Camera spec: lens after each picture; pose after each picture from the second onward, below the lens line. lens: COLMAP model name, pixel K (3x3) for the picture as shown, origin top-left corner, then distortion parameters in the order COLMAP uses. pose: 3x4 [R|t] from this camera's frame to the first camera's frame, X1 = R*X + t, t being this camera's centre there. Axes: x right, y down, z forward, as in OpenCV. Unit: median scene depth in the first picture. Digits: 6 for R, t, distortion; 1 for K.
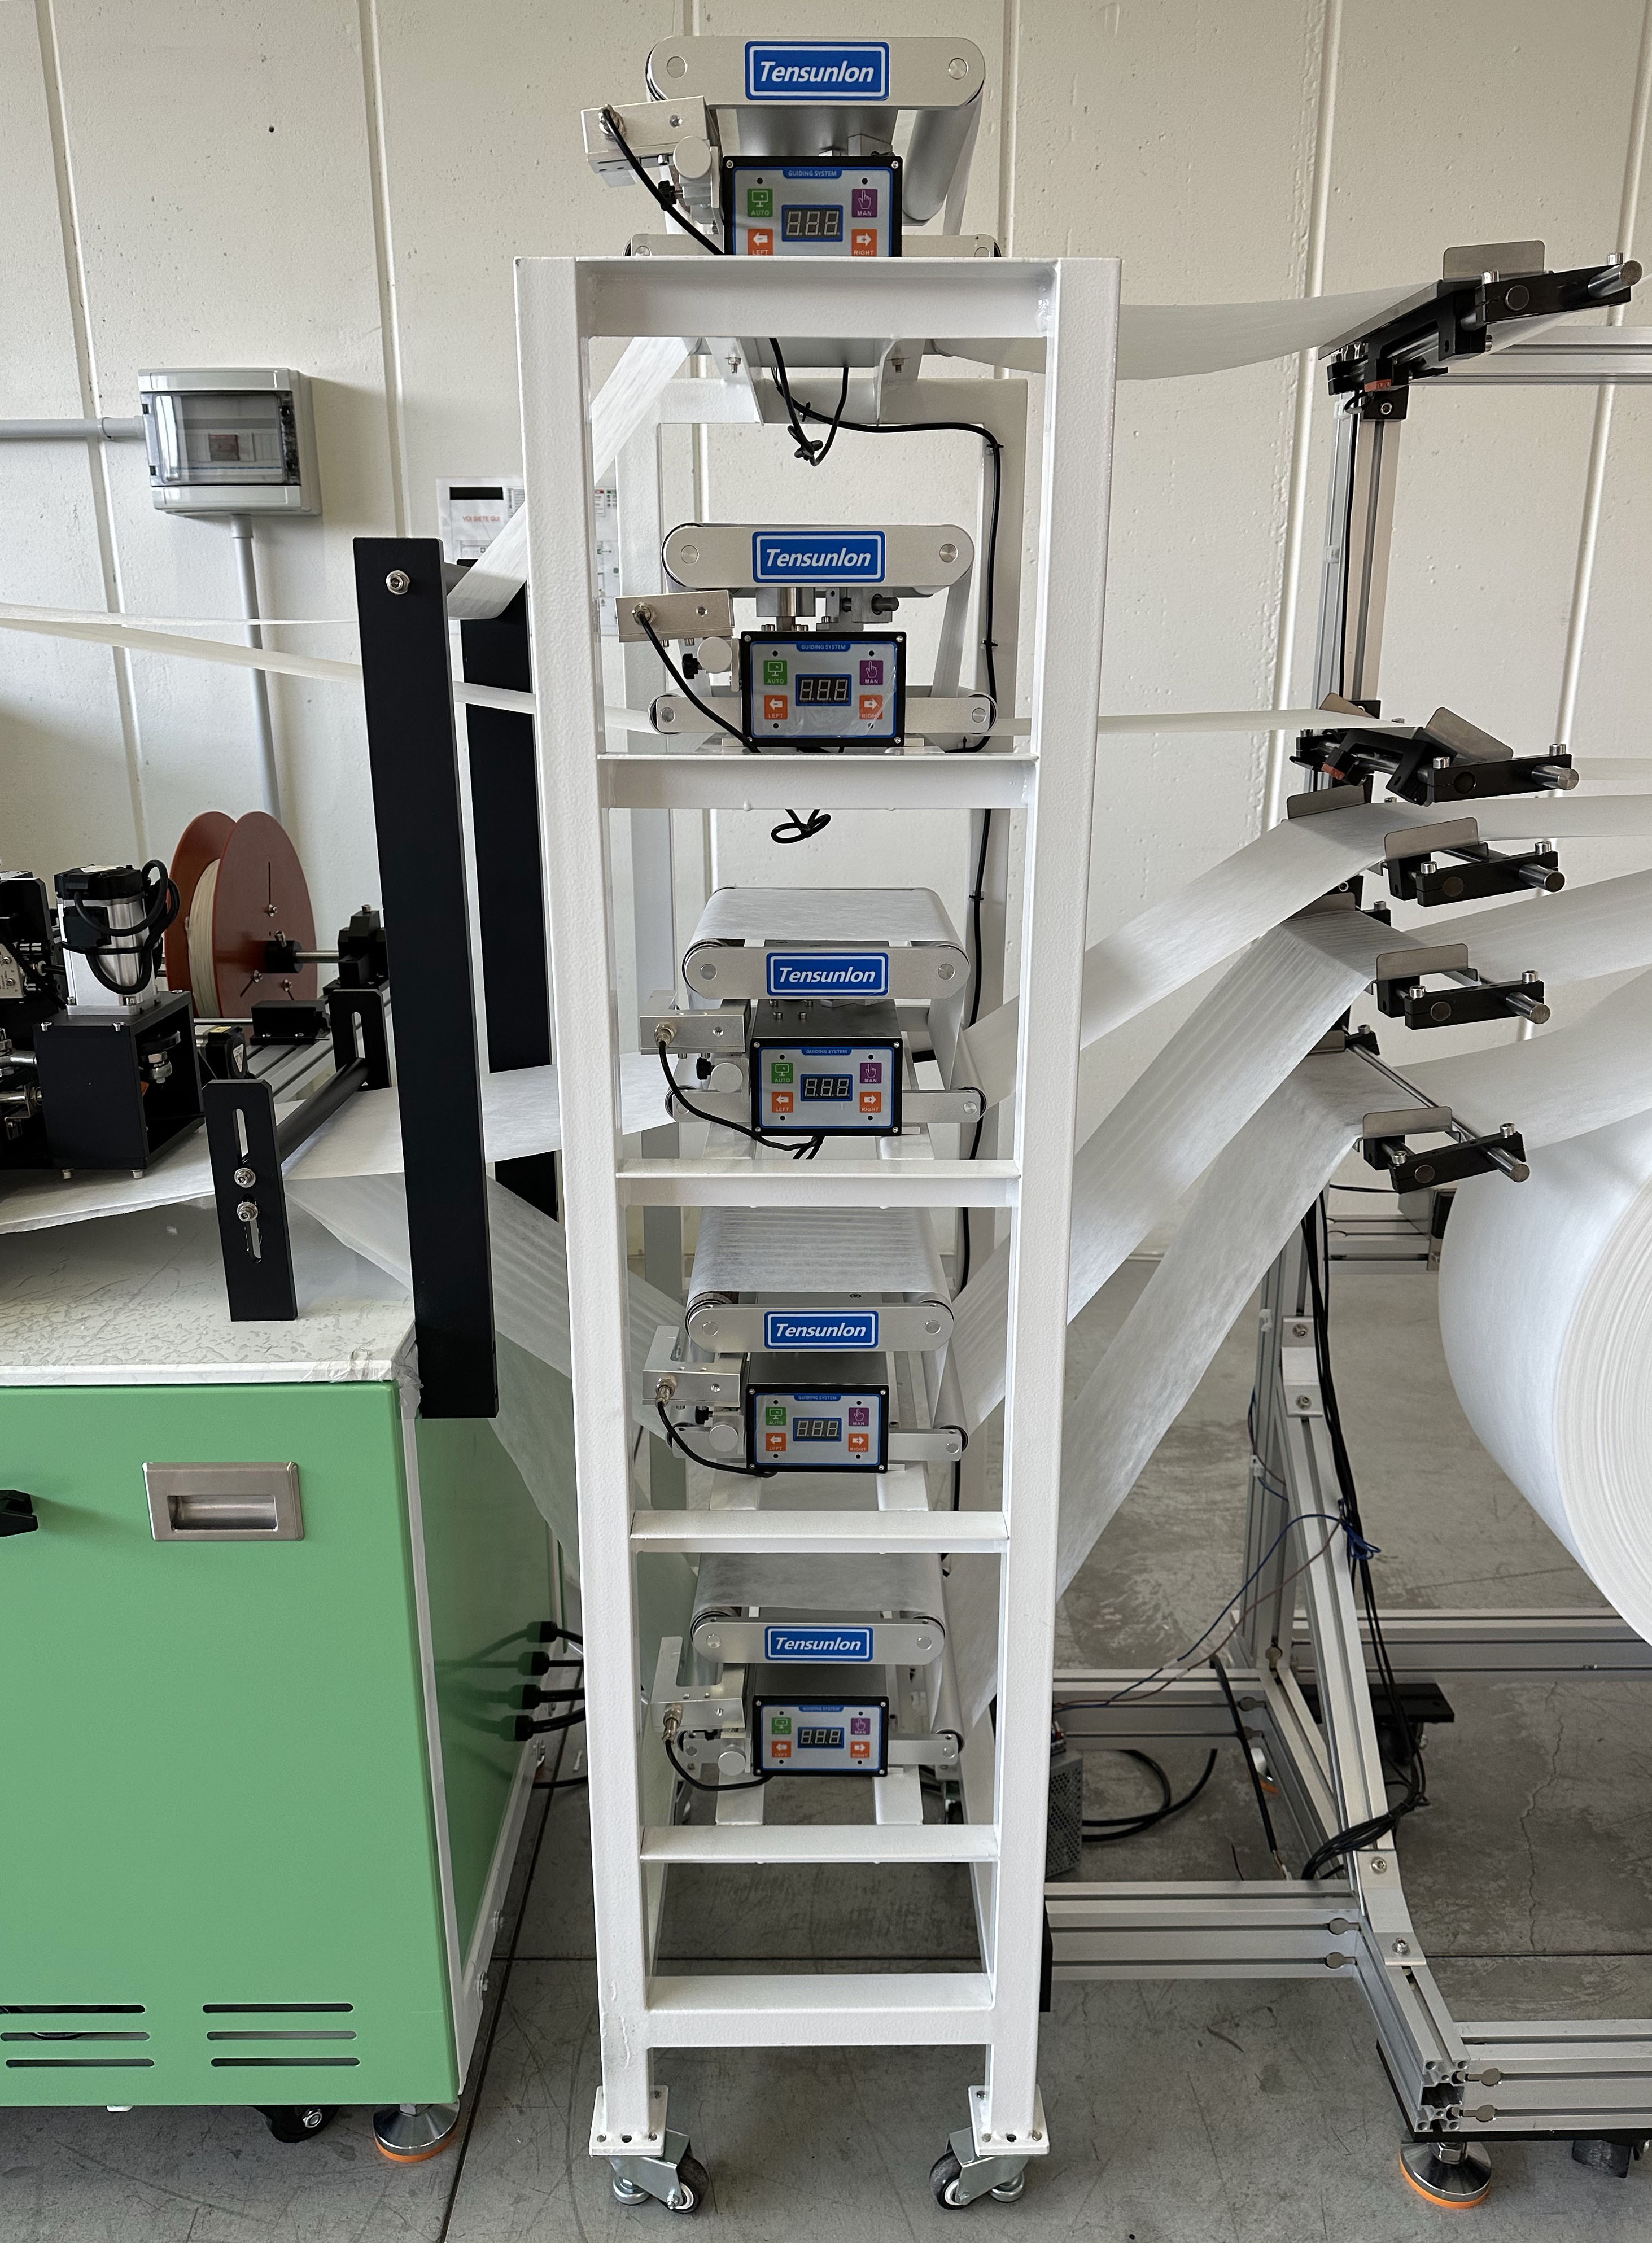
lens RADIAL K [[1656.7, 0, 830.7], [0, 1656.7, 1152.9], [0, 0, 1]] dist [0.006033, 0.003772]
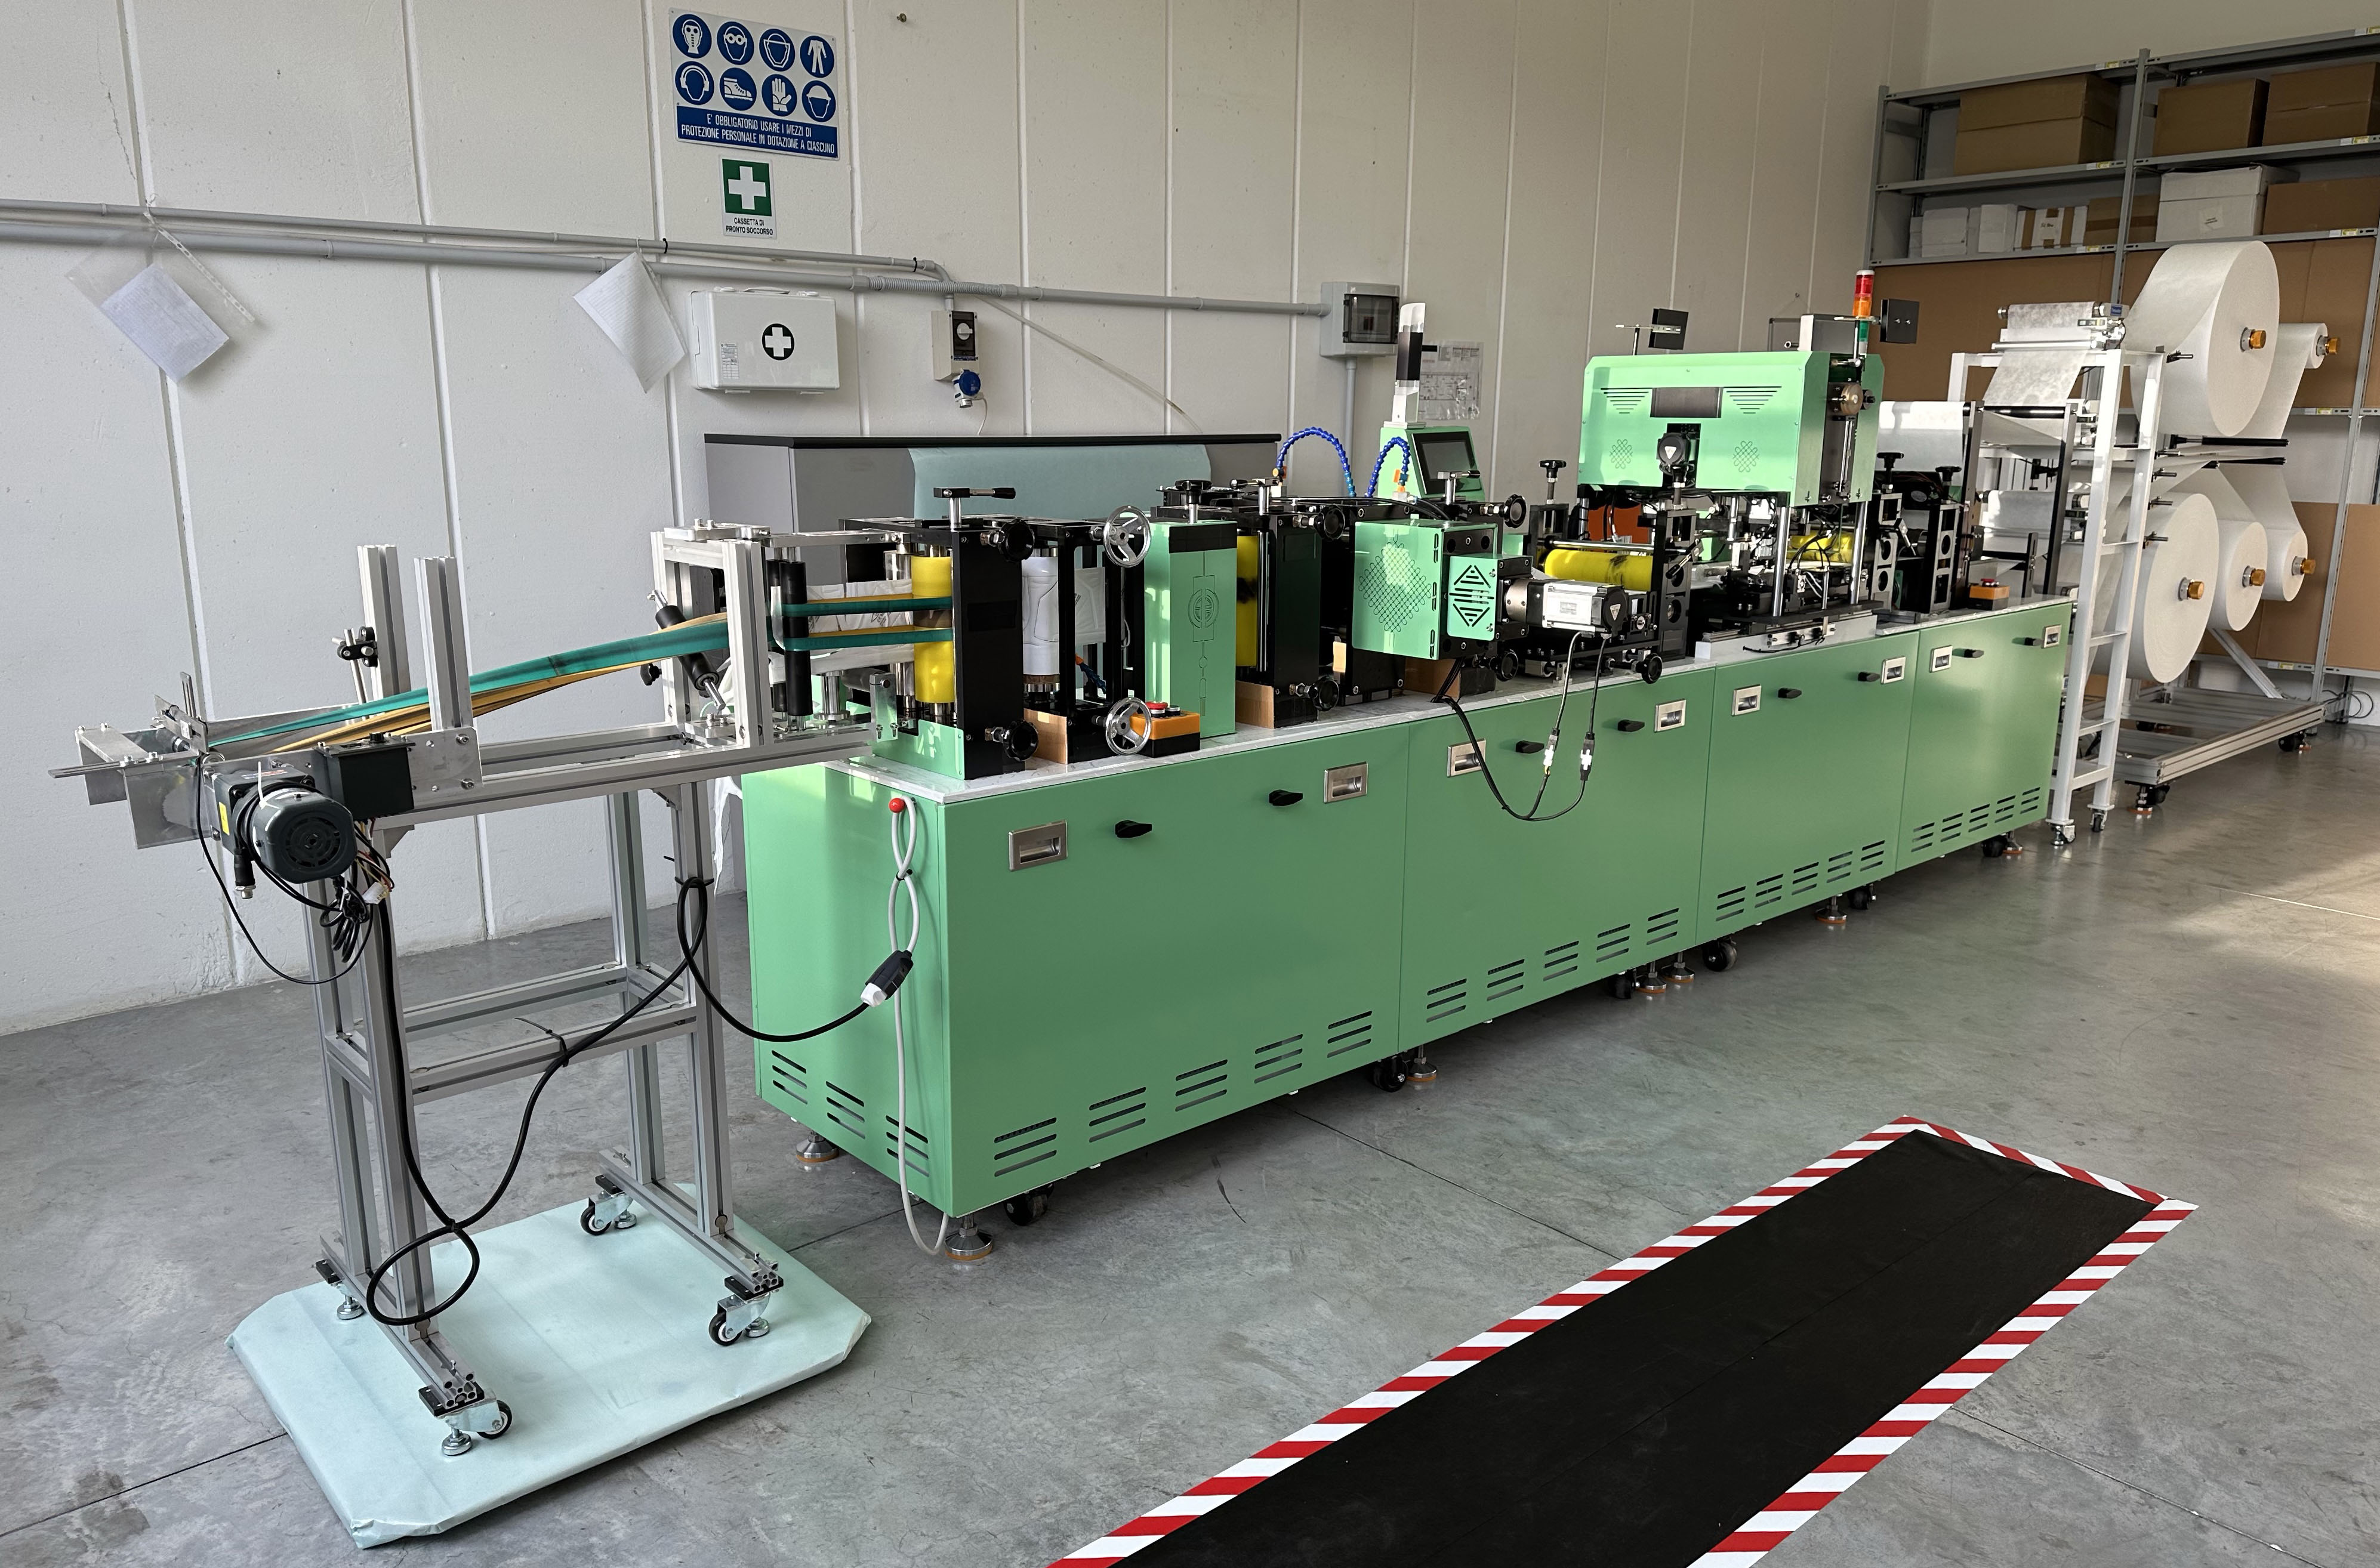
lens RADIAL K [[1708.5, 0, 1190.0], [0, 1708.5, 784.0], [0, 0, 1]] dist [0.007756, 0.002989]
pose [[0.757397, -0.137099, 0.638399, -3.747216], [0.183716, 0.982955, -0.006866, 0.170320], [-0.626577, 0.122485, 0.769675, -0.704707]]
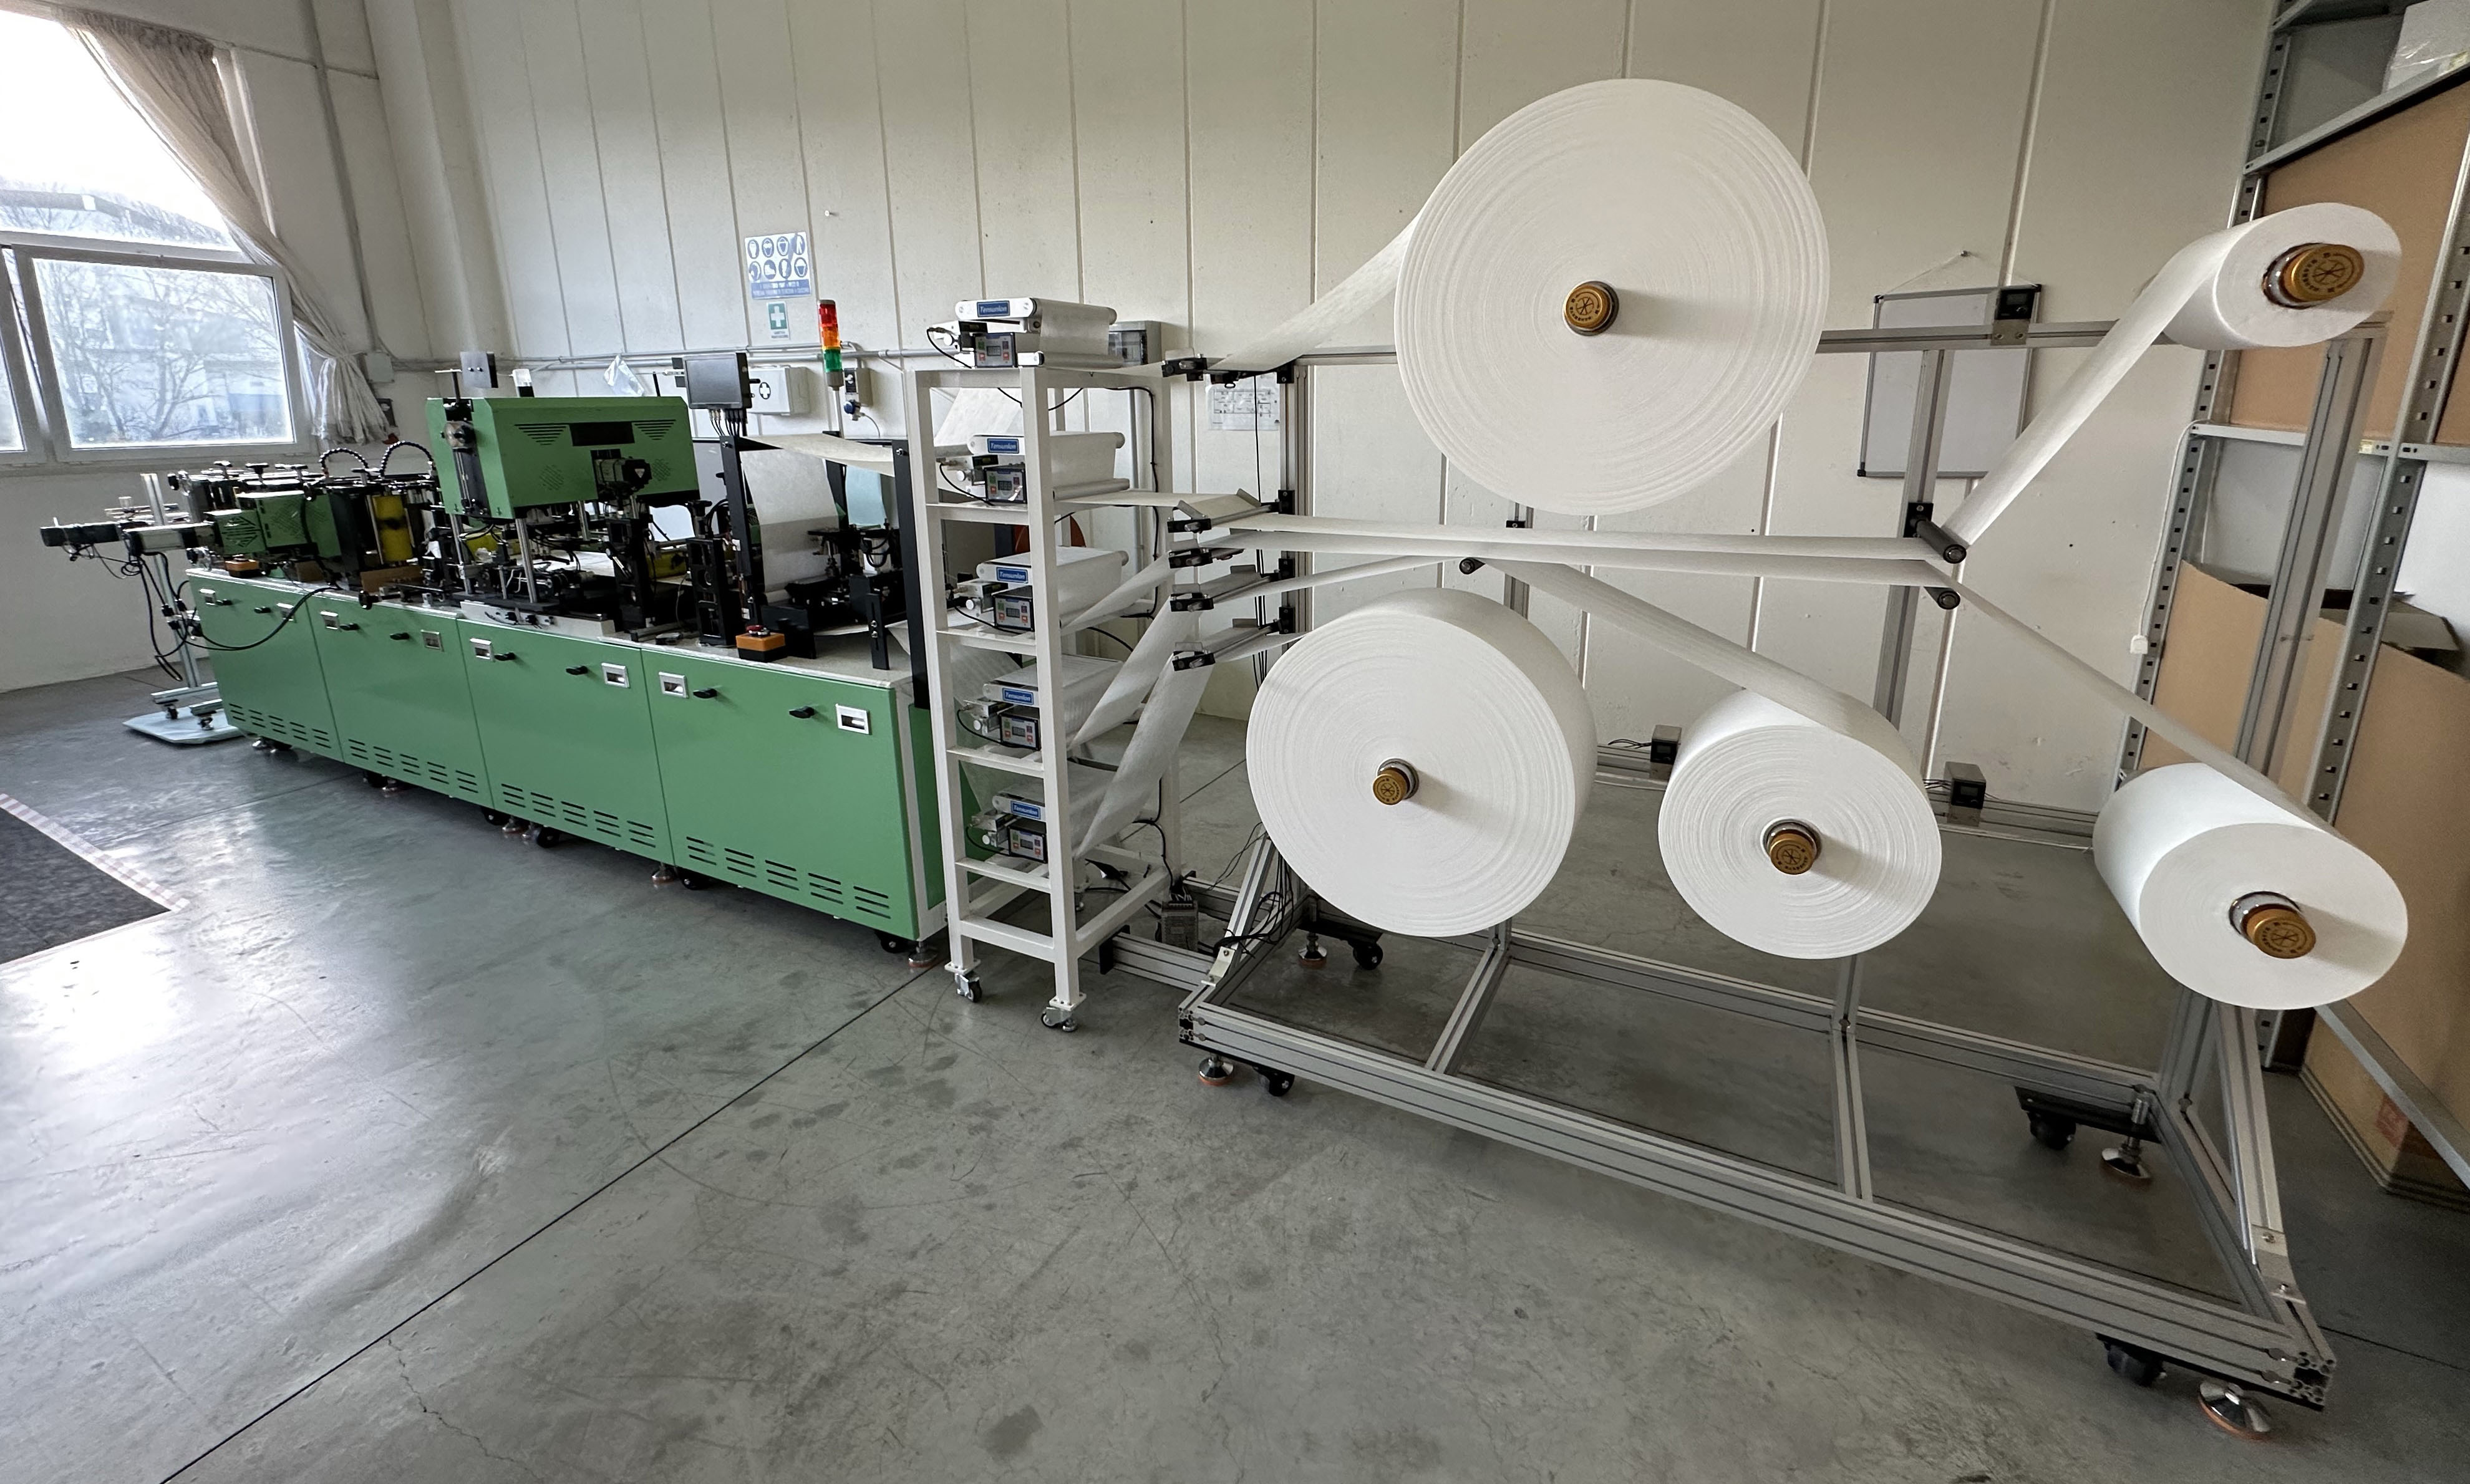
lens RADIAL K [[1013.0, 0, 1238.2], [0, 1013.0, 640.1], [0, 0, 1]] dist [0.000634, 0.000082]
pose [[0.880339, 0.103311, -0.462958, 1.081964], [-0.129782, 0.991212, -0.025594, 0.004028], [0.456246, 0.082615, 0.886010, -0.399809]]
